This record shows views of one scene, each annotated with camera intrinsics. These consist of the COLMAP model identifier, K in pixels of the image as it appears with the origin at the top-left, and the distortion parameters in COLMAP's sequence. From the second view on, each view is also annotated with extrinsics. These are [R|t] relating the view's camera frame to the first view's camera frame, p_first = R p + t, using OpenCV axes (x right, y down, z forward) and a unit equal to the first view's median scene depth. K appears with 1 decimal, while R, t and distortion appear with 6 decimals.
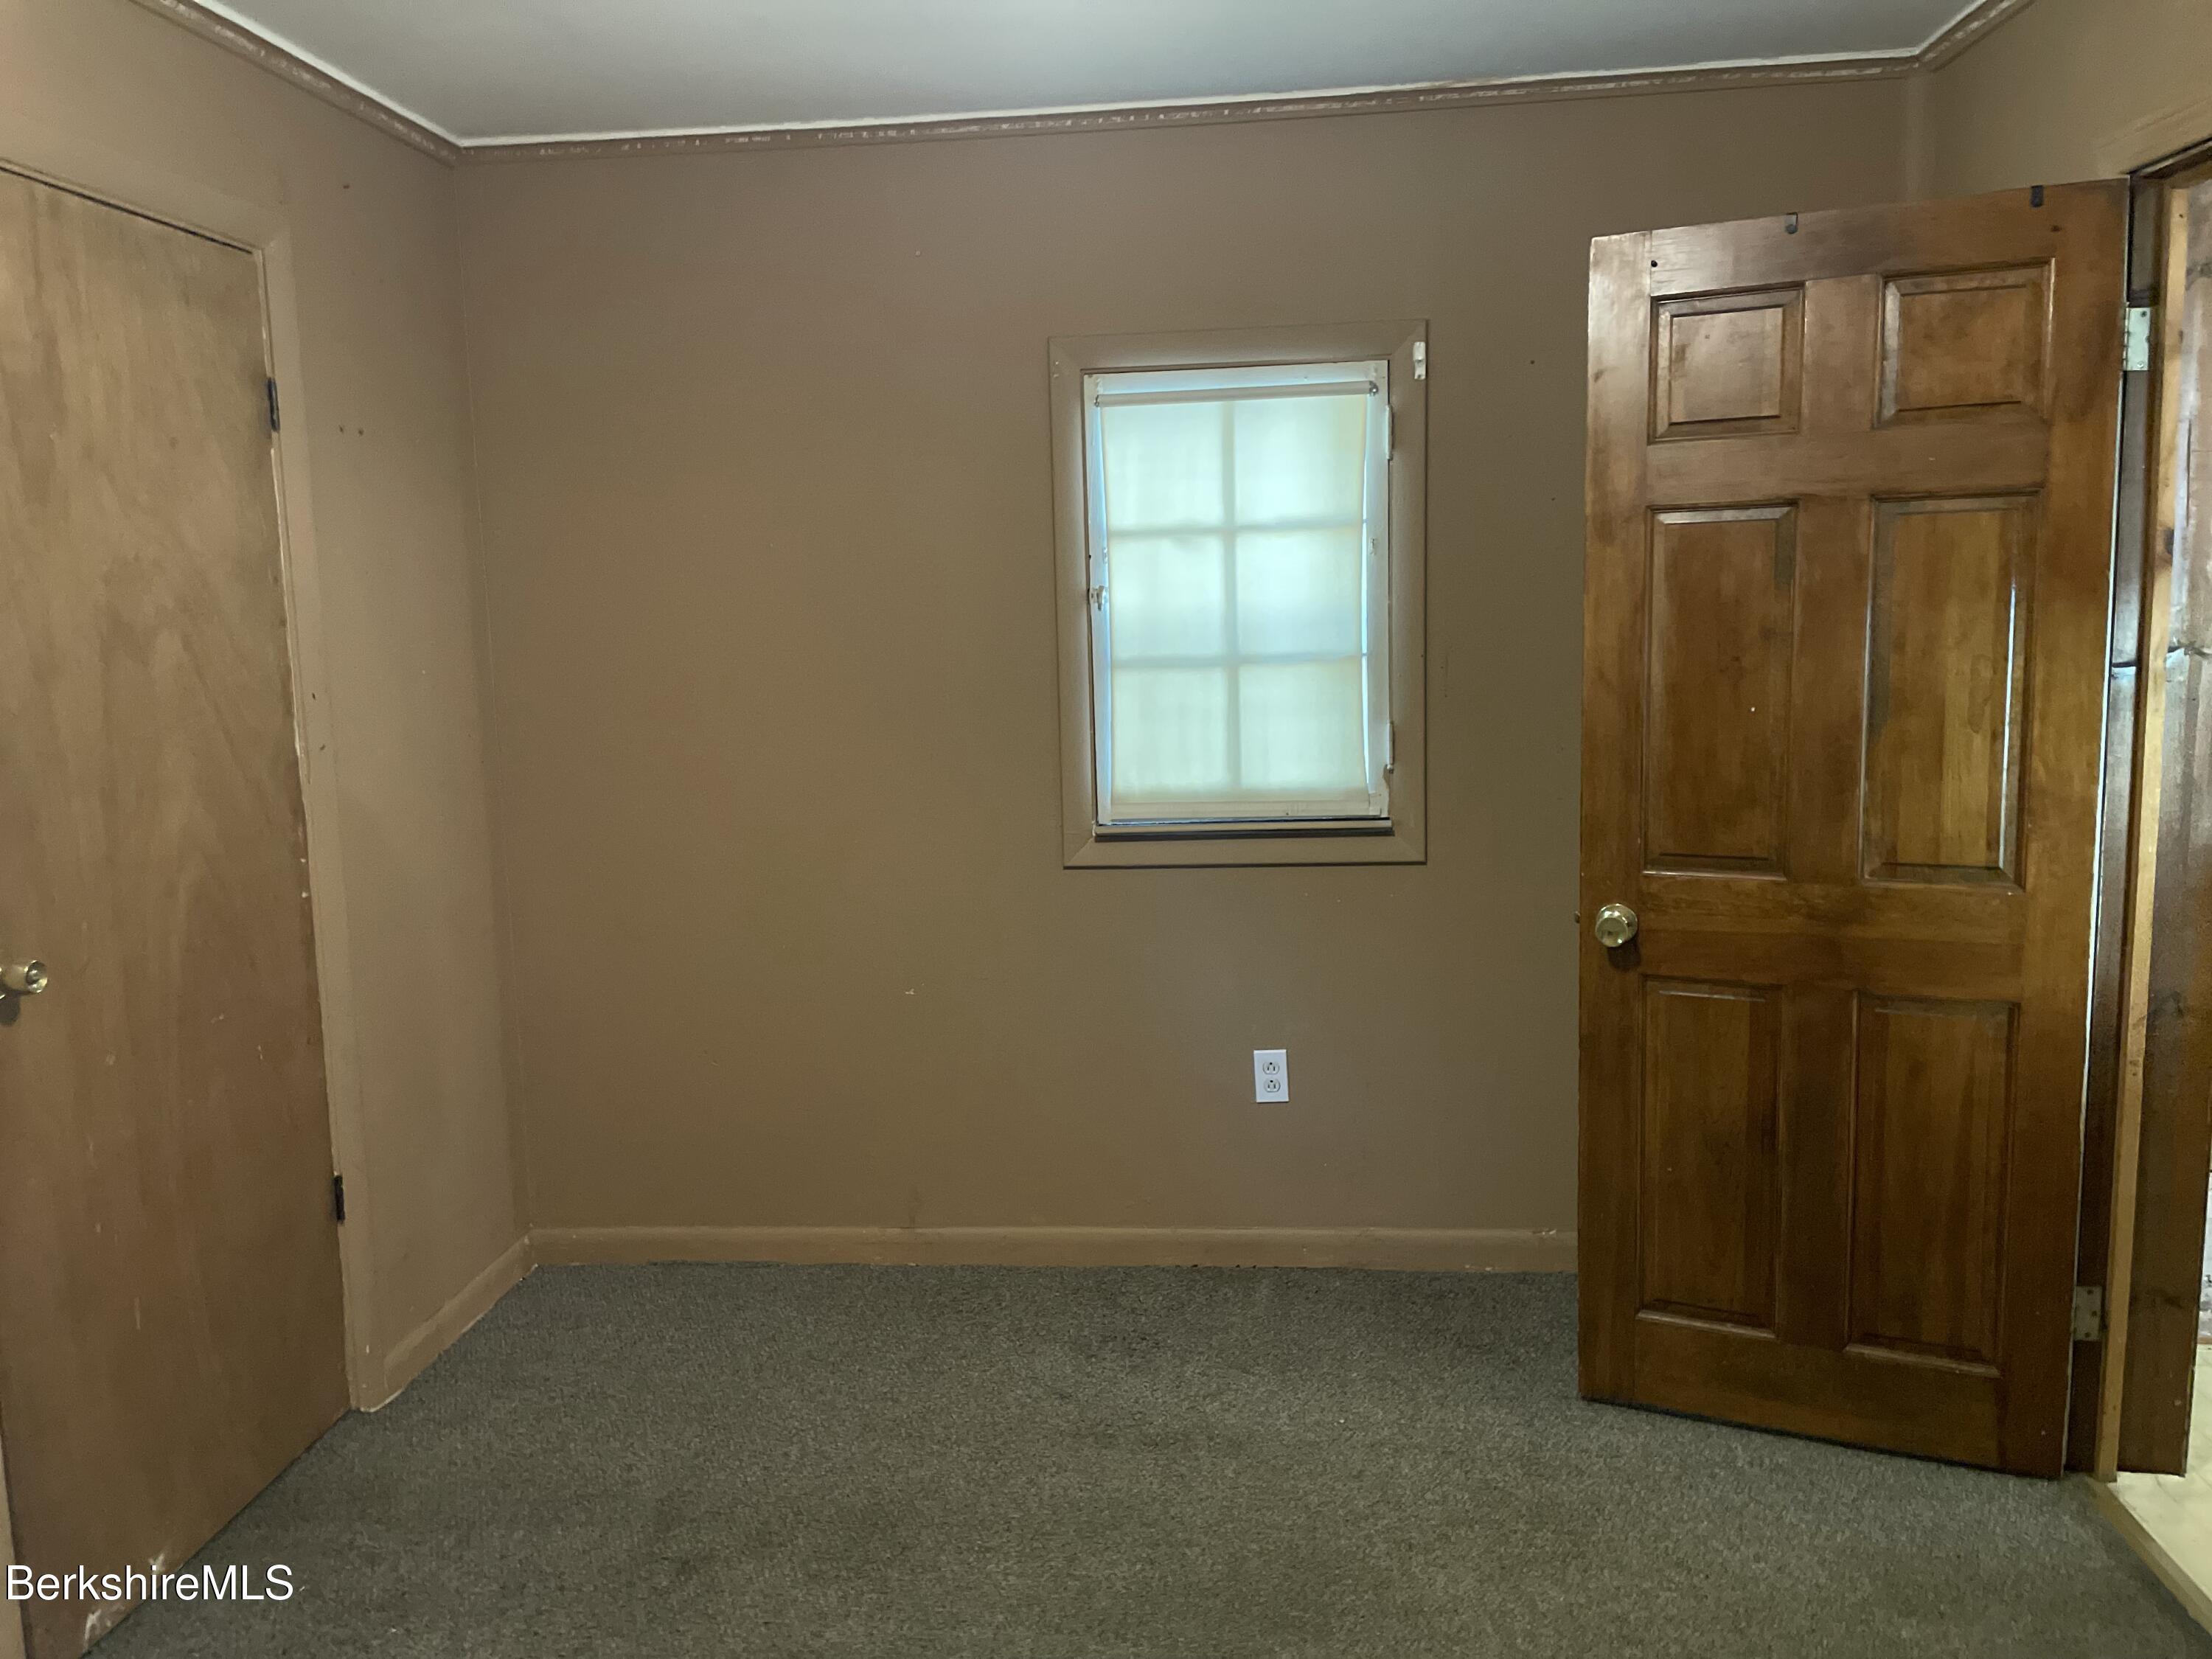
lens RADIAL K [[1675.7, 0, 1076.9], [0, 1675.7, 796.6], [0, 0, 1]] dist [0.098302, -0.122896]
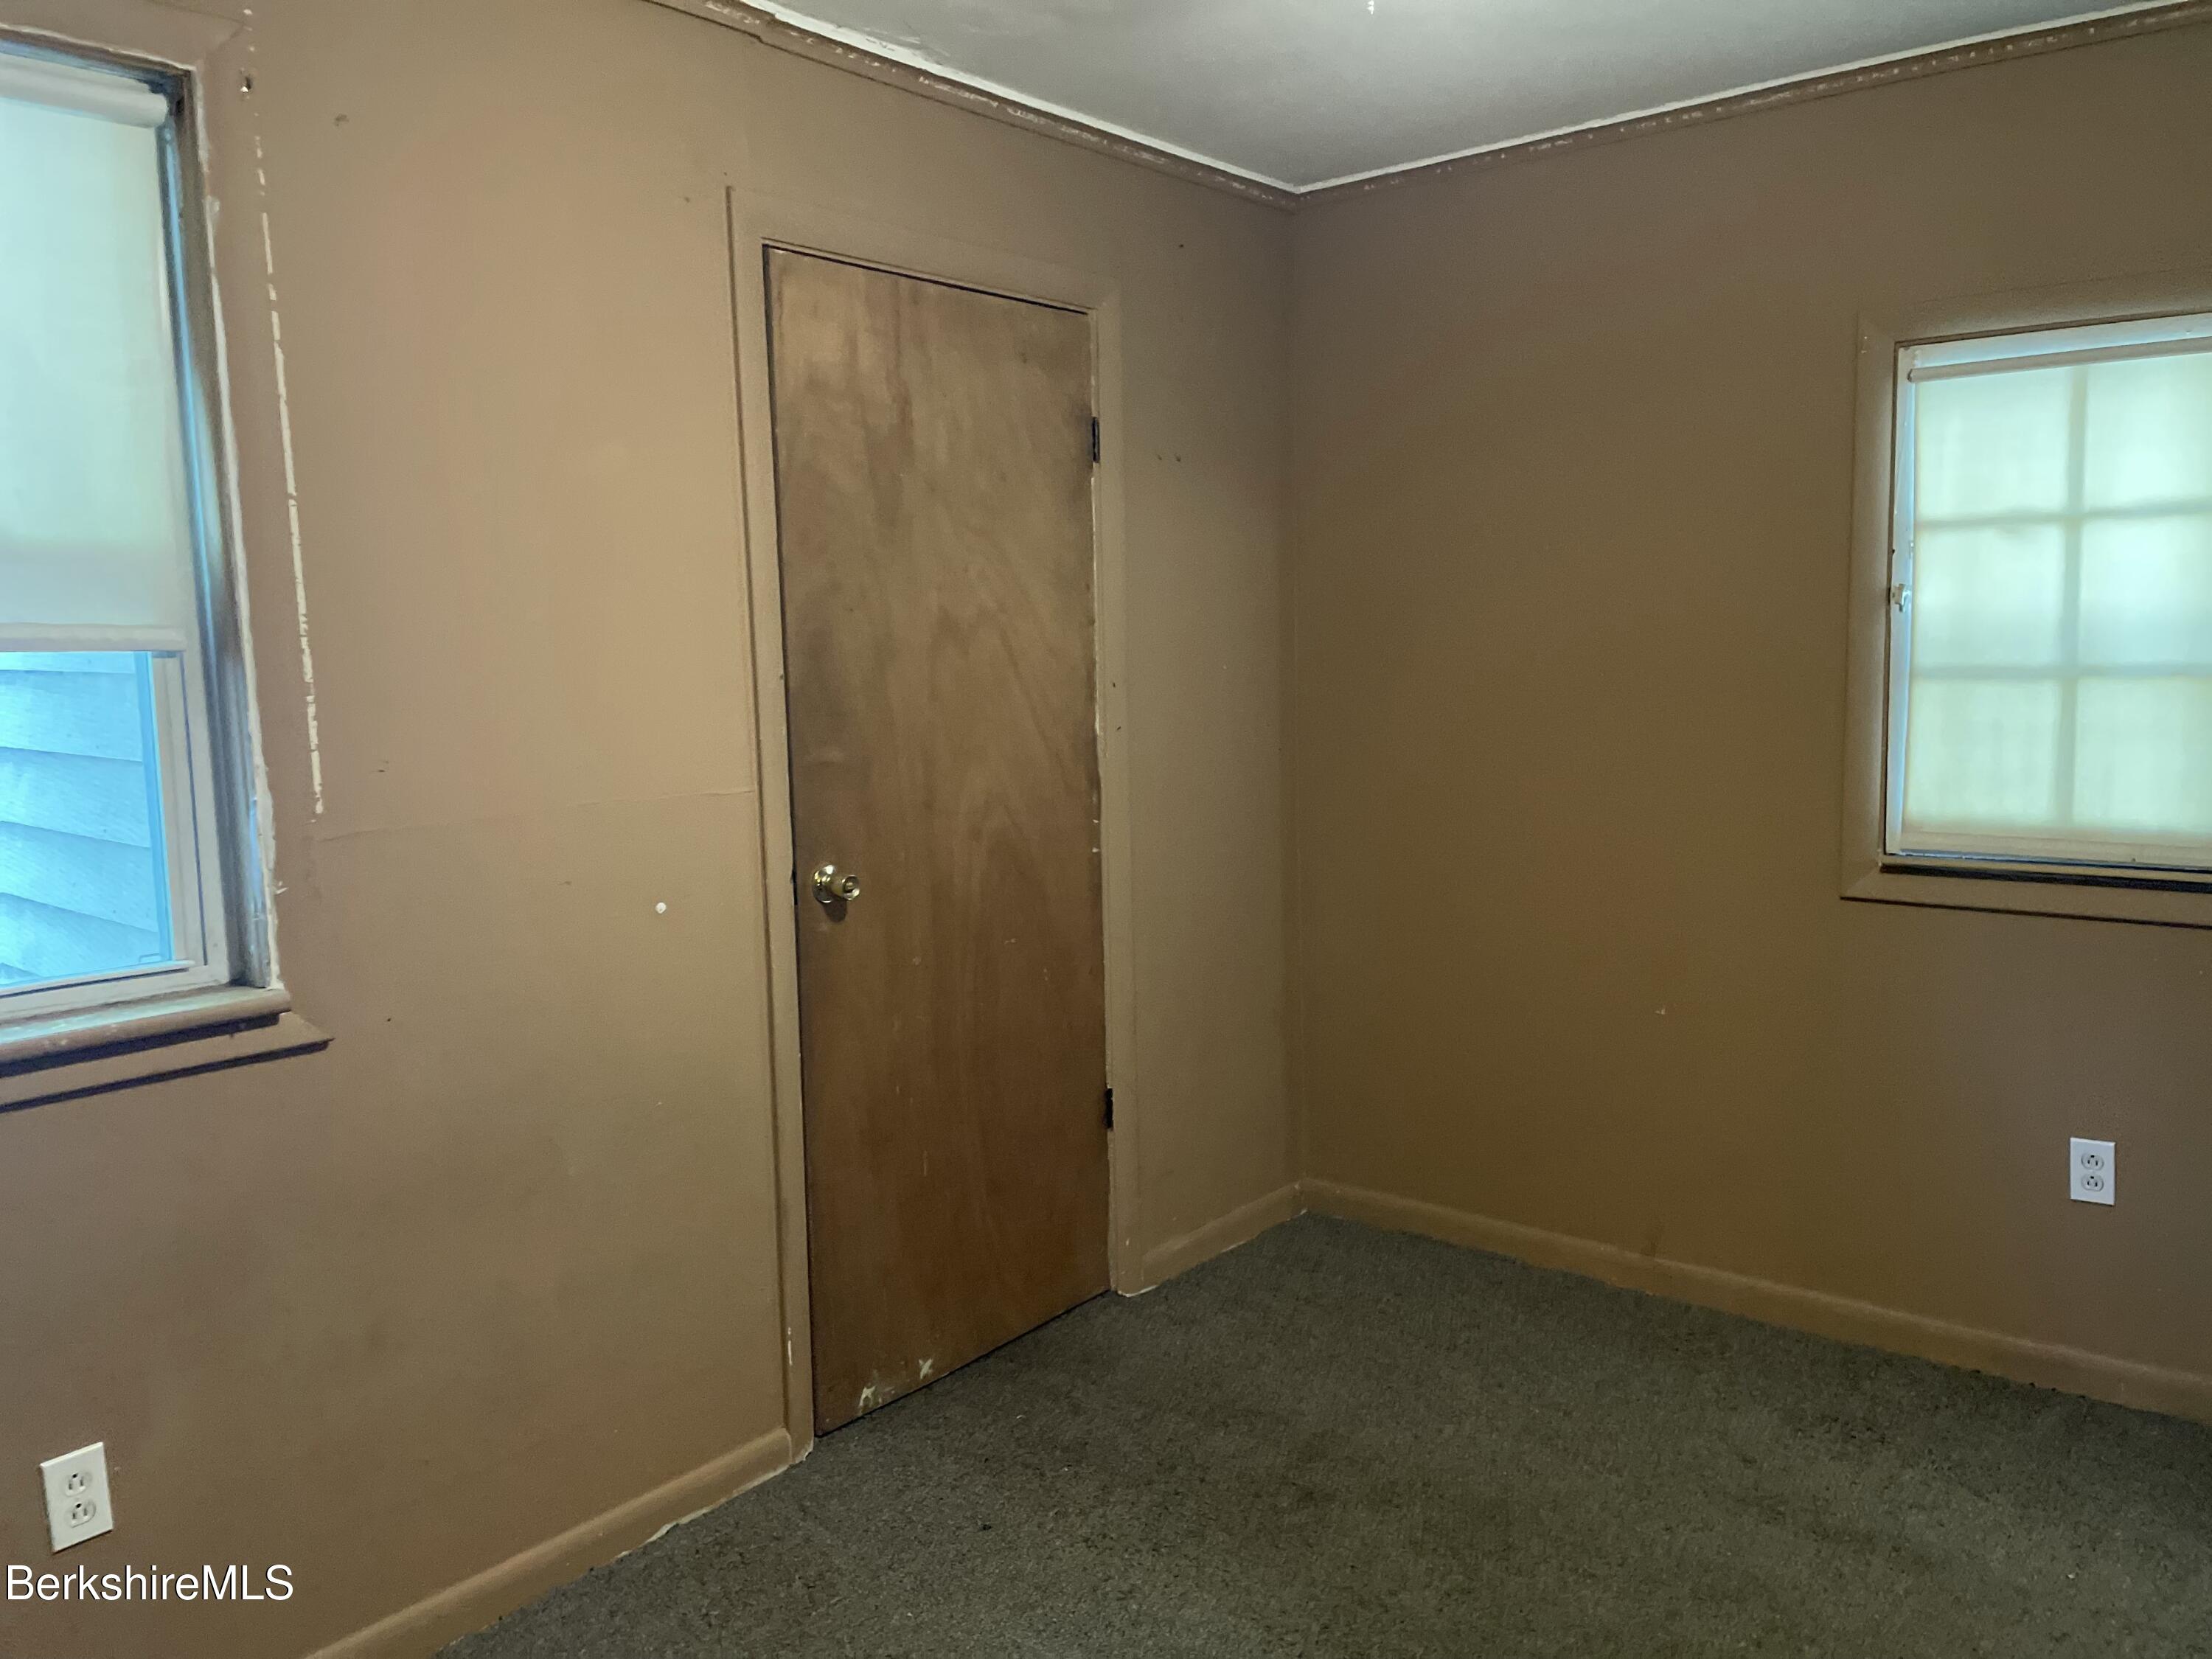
lens RADIAL K [[1675.7, 0, 1088.1], [0, 1675.7, 809.6], [0, 0, 1]] dist [0.098302, -0.122896]
pose [[0.827858, 0.070620, -0.556474, 0.179482], [-0.068463, 0.997347, 0.024719, 0.000410], [0.556744, 0.017634, 0.830497, 0.016283]]
